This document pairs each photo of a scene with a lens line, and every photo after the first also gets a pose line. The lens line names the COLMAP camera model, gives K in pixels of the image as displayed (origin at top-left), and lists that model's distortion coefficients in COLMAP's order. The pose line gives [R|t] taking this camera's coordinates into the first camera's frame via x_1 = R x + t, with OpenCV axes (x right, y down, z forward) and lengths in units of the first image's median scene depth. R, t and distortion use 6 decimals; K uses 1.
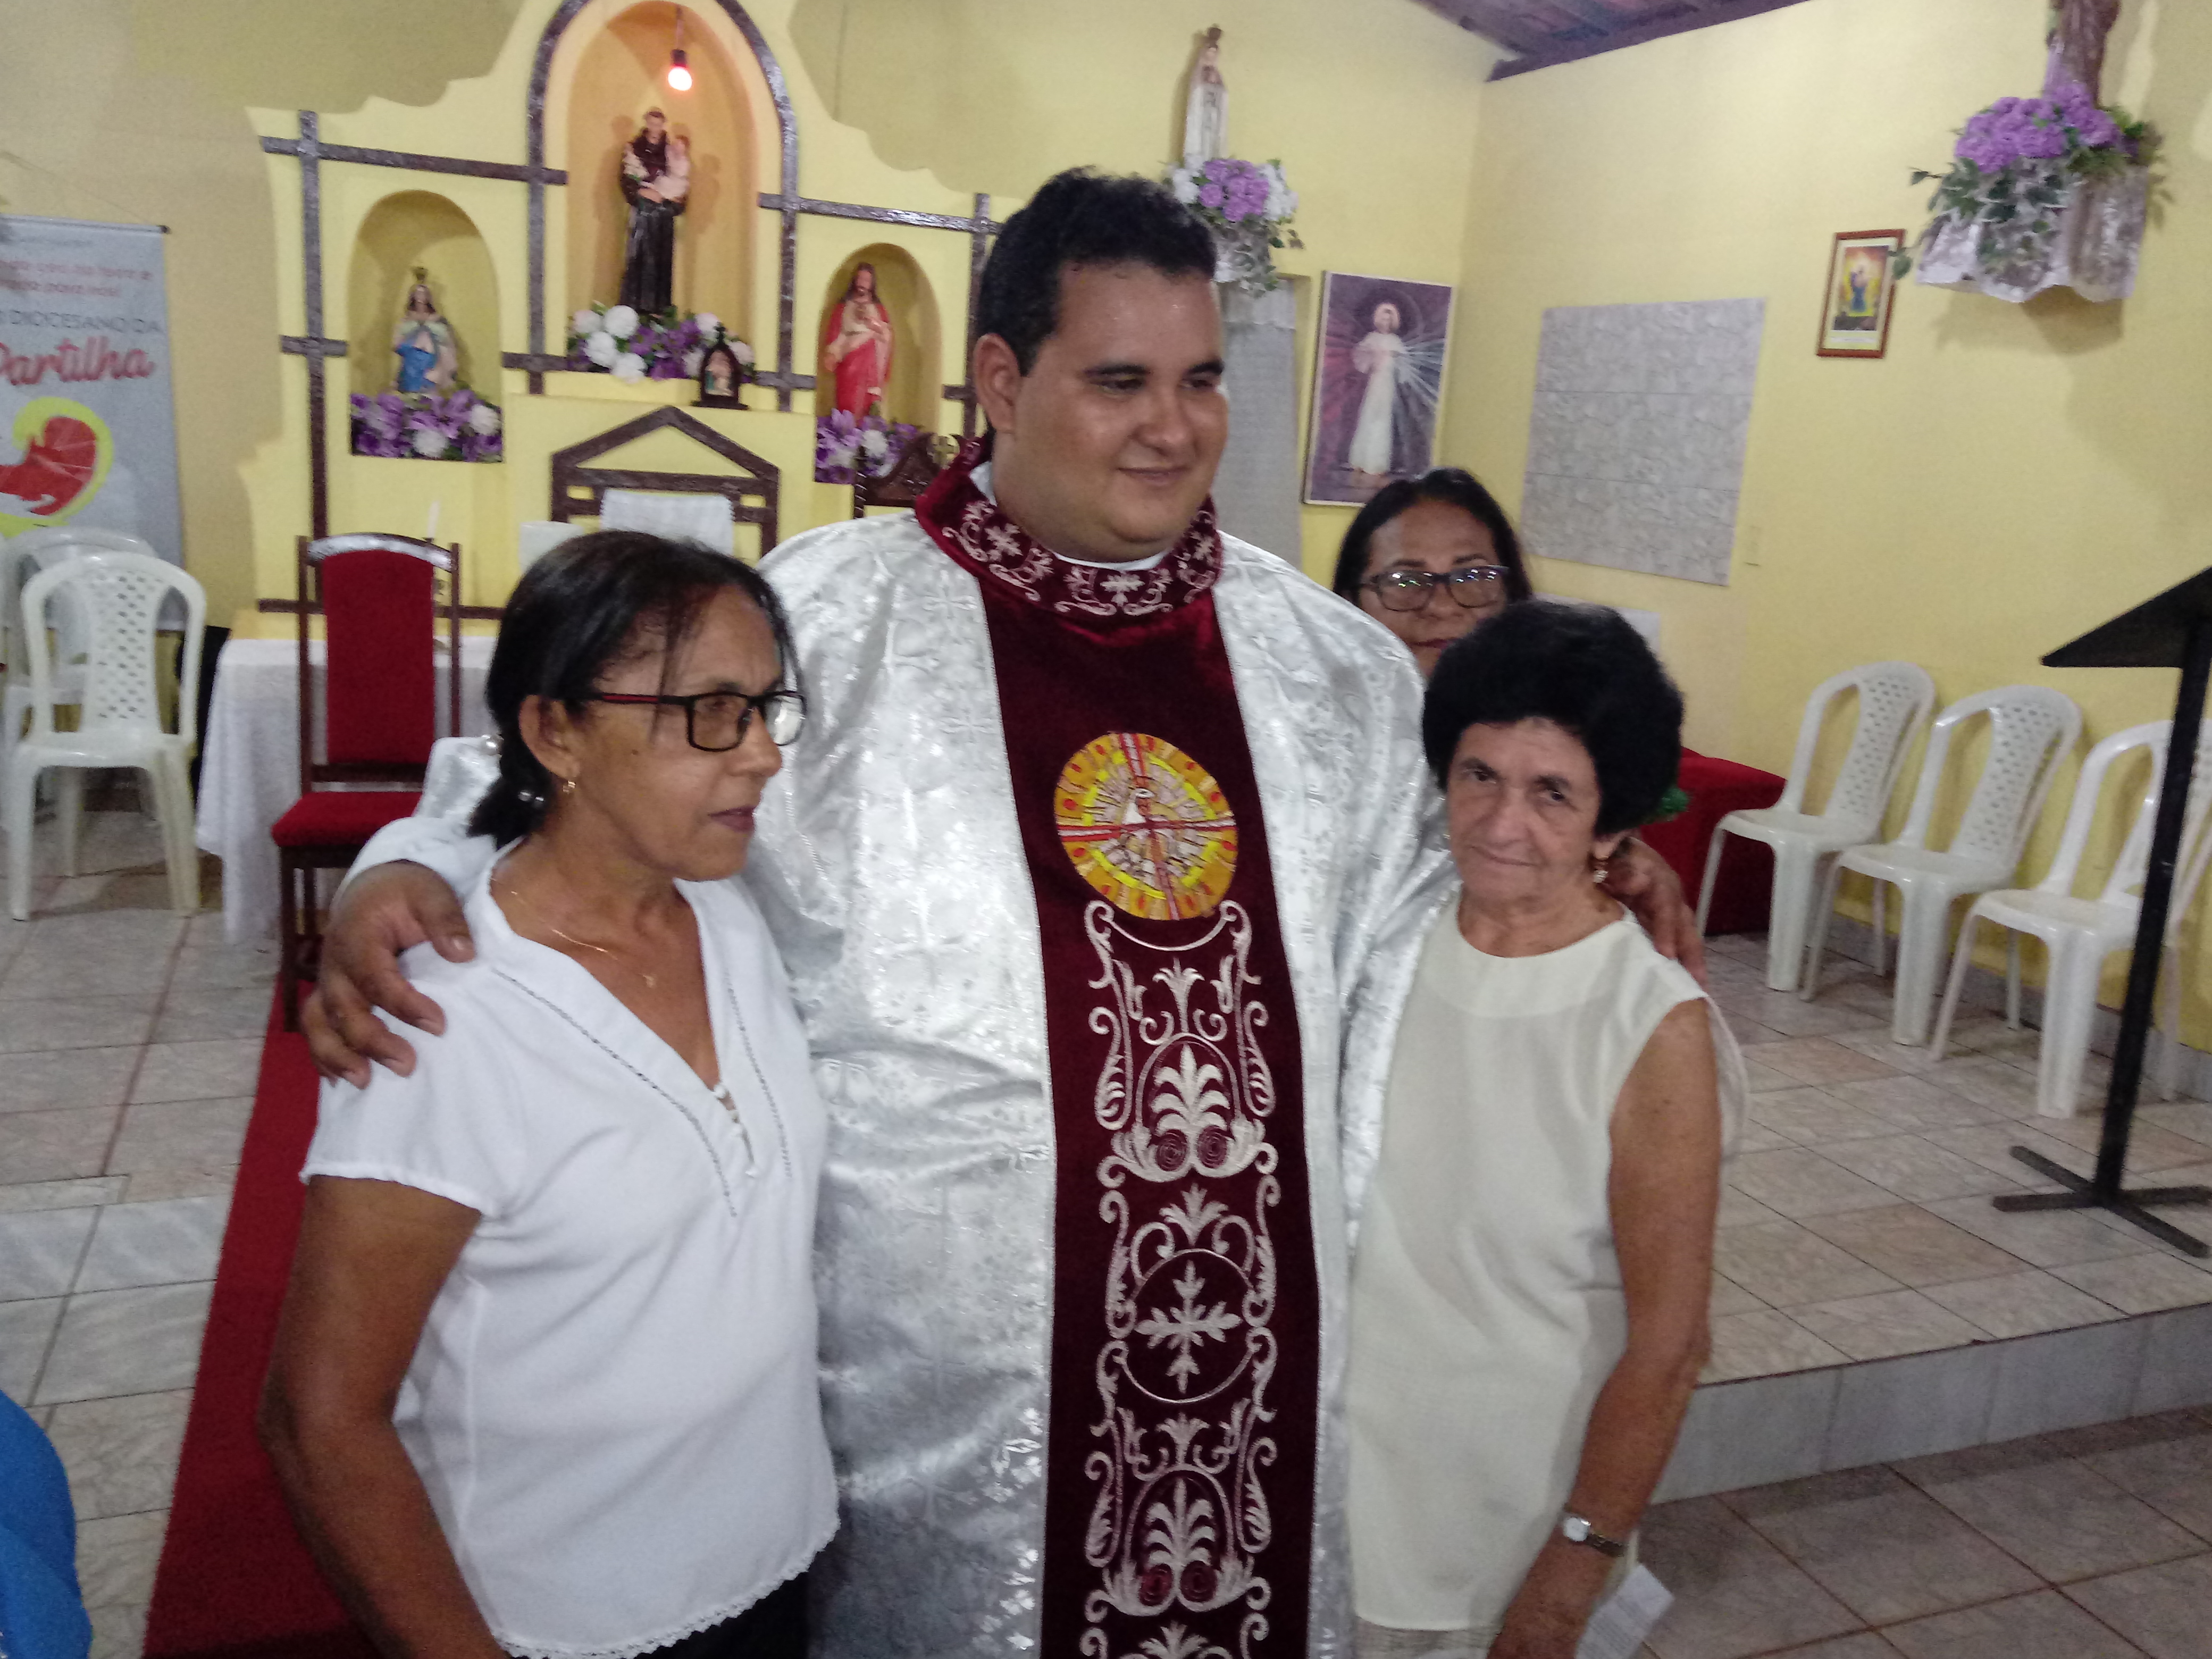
lens RADIAL K [[1766.7, 0, 1099.6], [0, 1766.7, 843.3], [0, 0, 1]] dist [0.004665, 0.007460]
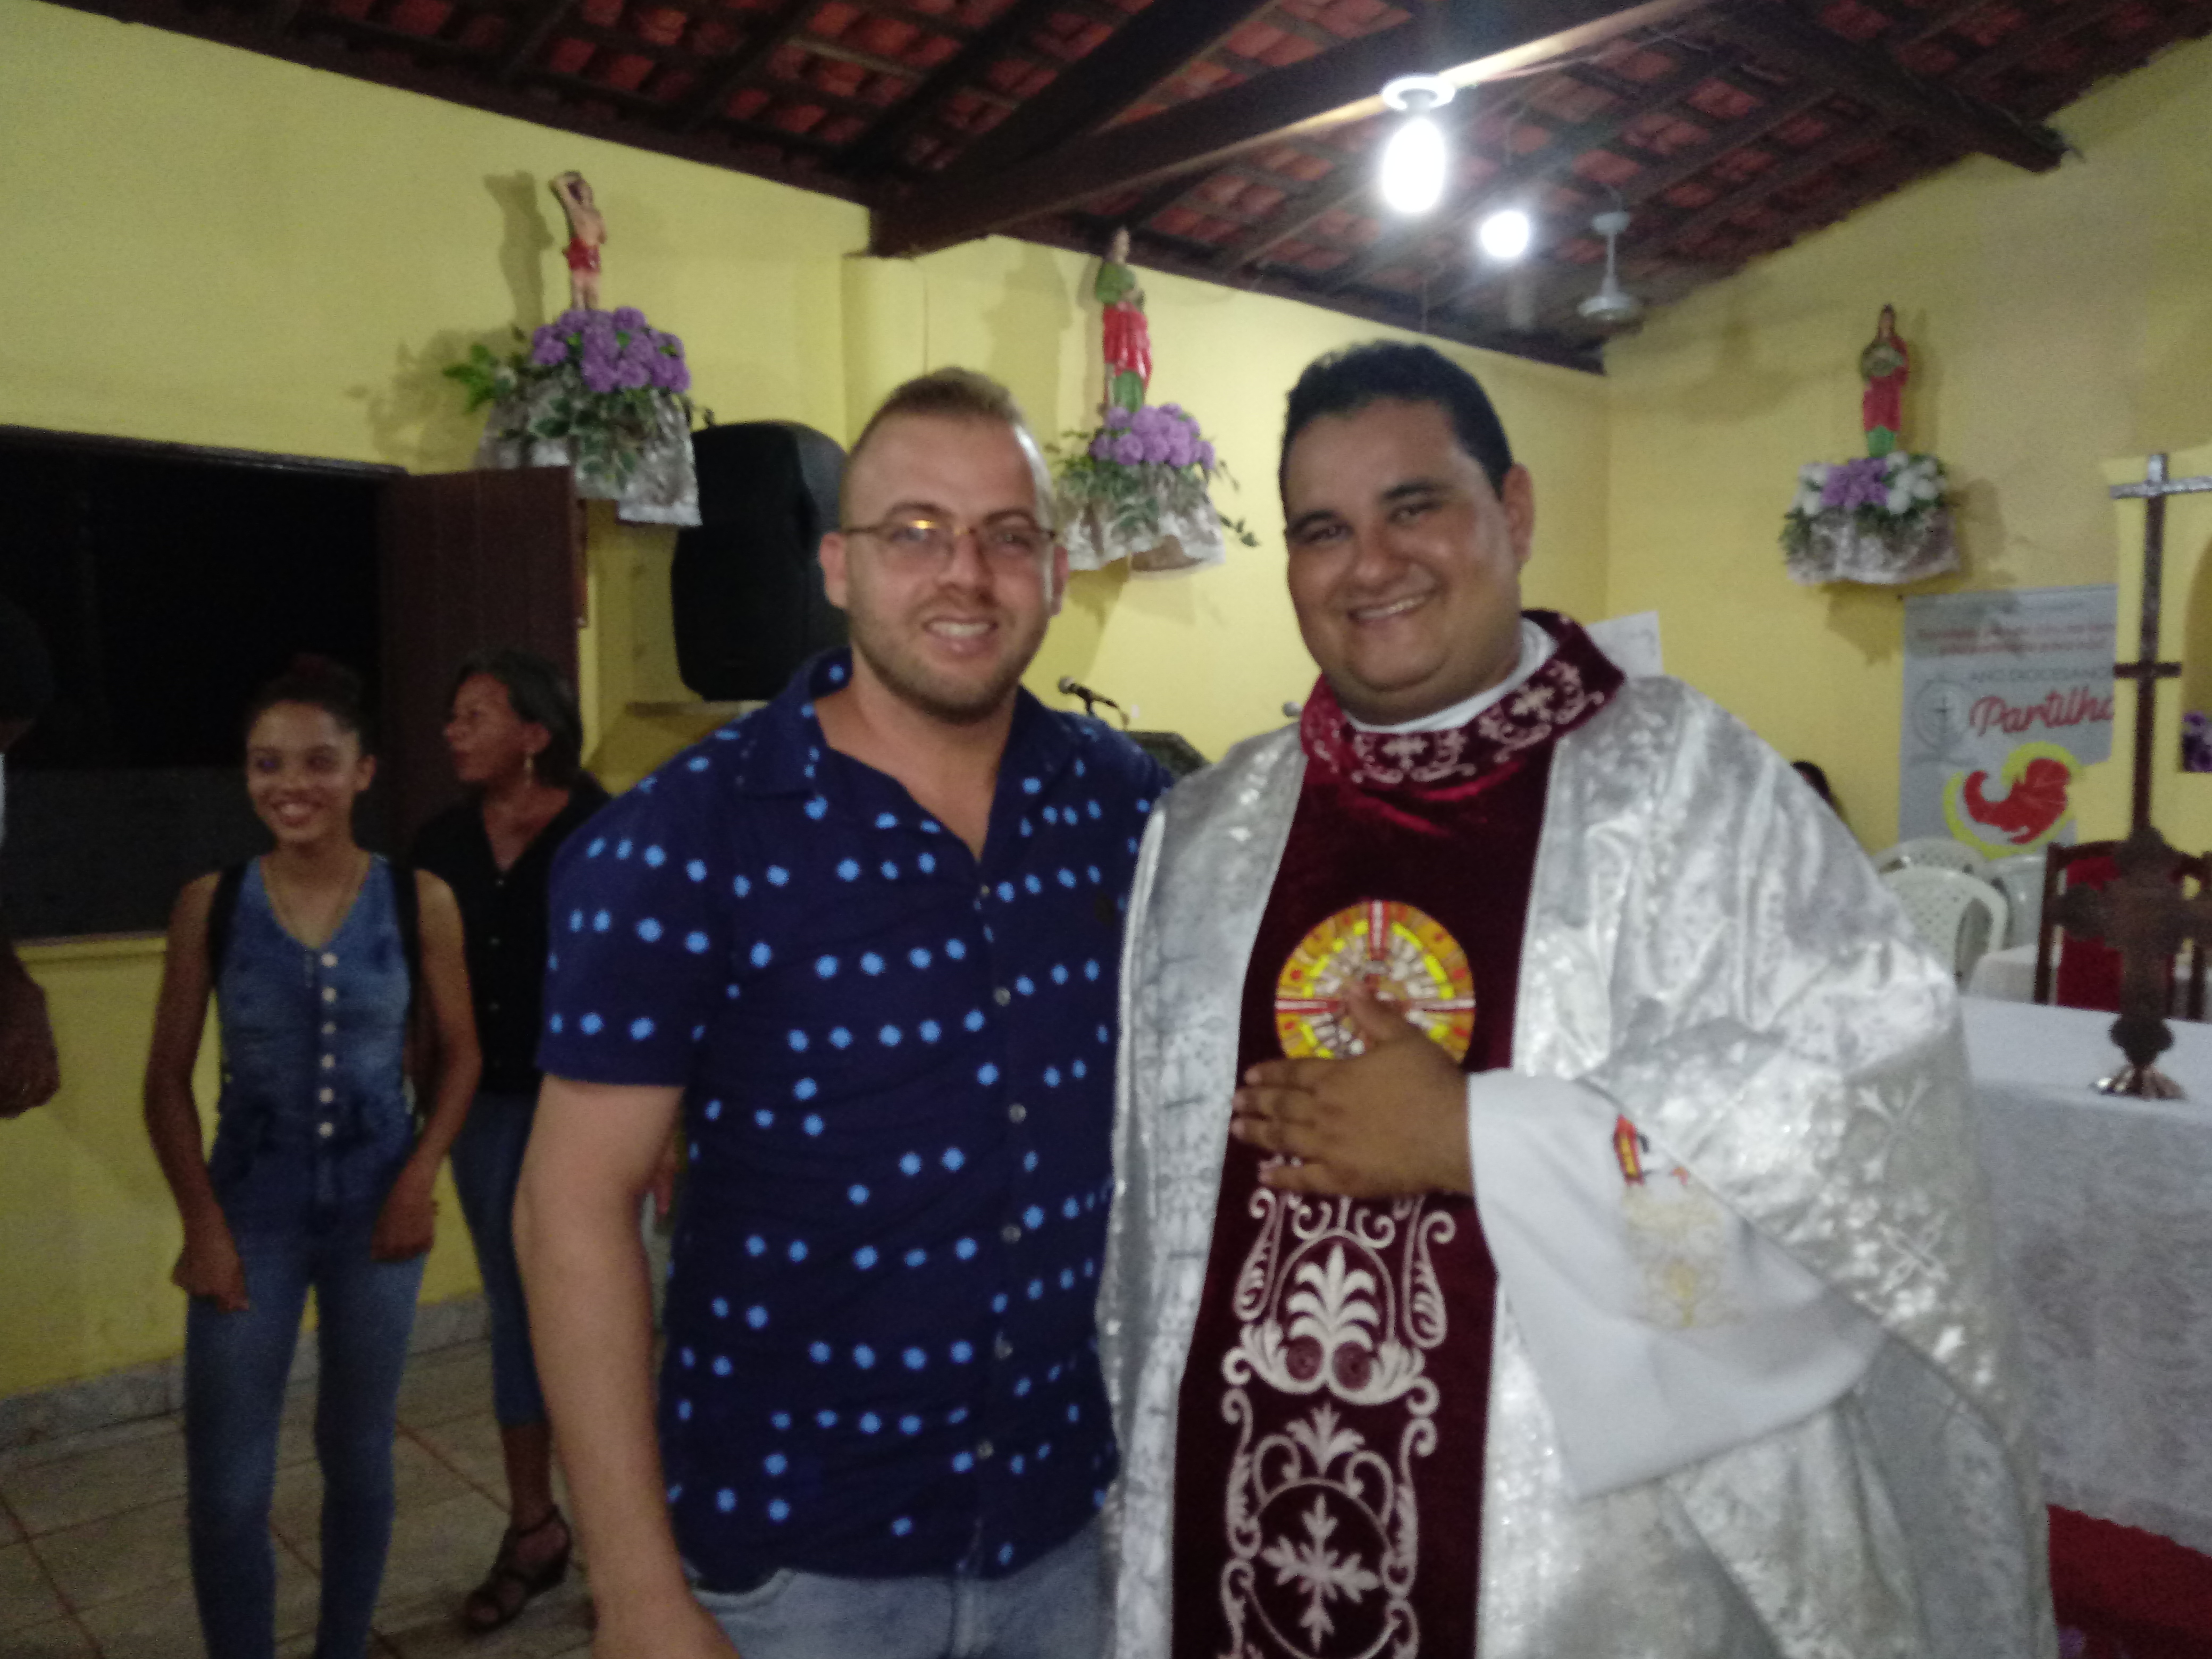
lens RADIAL K [[1733.7, 0, 1128.1], [0, 1733.7, 833.8], [0, 0, 1]] dist [0.032709, -0.026617]
pose [[0.370128, -0.007099, -0.928954, 0.266459], [-0.196294, 0.976795, -0.085675, 0.014466], [0.908005, 0.214059, 0.360146, 0.112468]]
